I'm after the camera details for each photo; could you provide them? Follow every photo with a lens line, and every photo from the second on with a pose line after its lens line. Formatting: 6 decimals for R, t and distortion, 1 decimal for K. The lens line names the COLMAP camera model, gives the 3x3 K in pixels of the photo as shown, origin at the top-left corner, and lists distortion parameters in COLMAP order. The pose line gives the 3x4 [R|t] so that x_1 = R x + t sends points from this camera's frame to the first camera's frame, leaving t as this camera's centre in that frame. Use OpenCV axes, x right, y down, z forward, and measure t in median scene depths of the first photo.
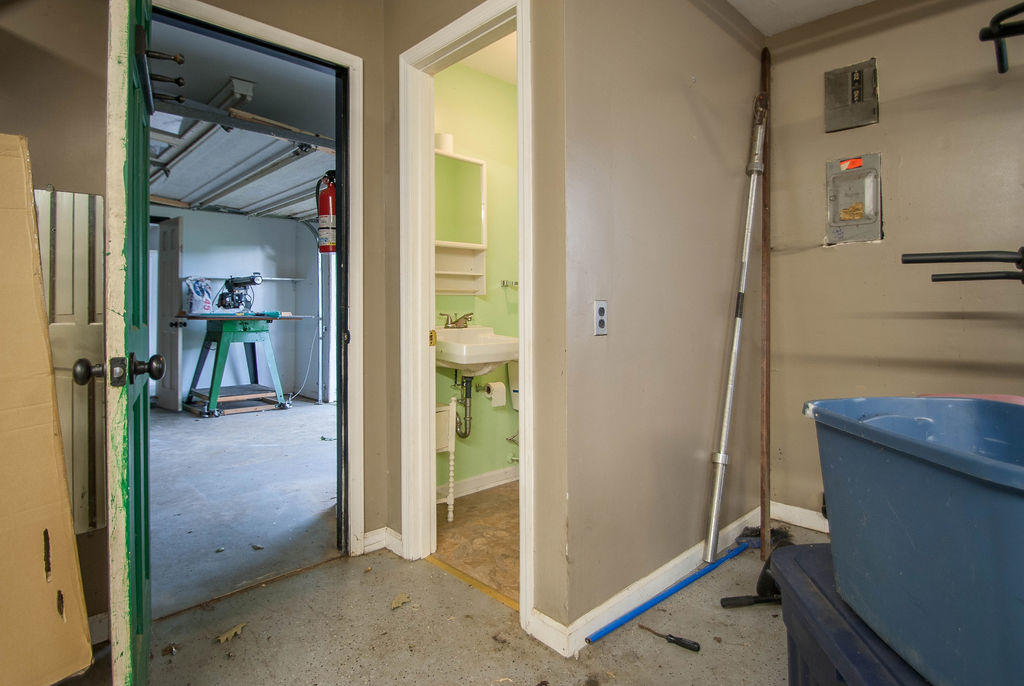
lens RADIAL K [[525.9, 0, 504.9], [0, 525.9, 295.6], [0, 0, 1]] dist [-0.002119, -0.000216]
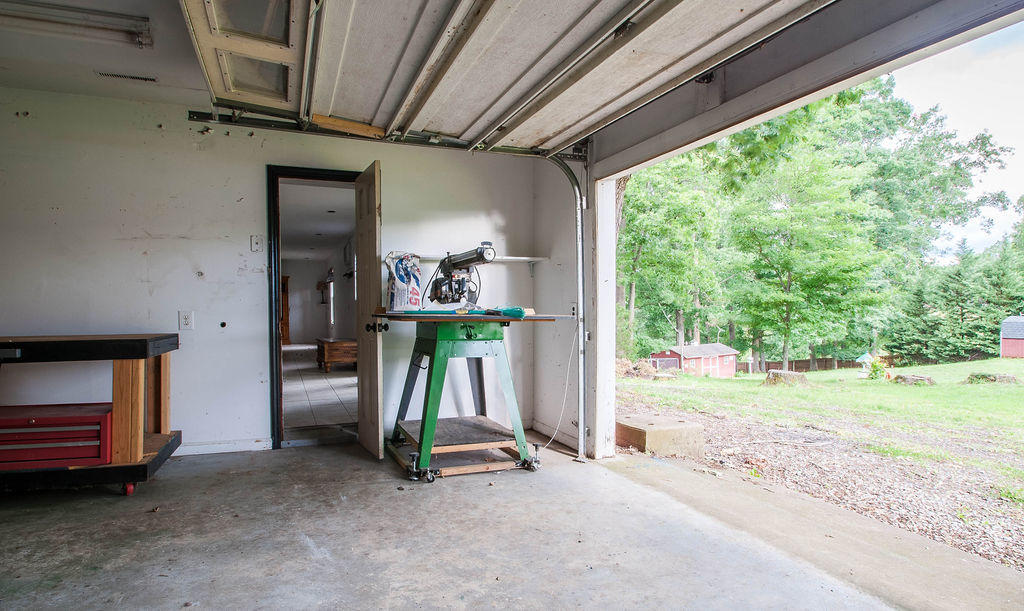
lens RADIAL K [[581.9, 0, 510.9], [0, 581.9, 304.8], [0, 0, 1]] dist [0.000538, 0.000051]
pose [[0.931434, -0.003029, -0.363898, -0.194136], [0.011474, 0.999713, 0.021047, 0.012787], [0.363730, -0.023779, 0.931201, 0.370695]]
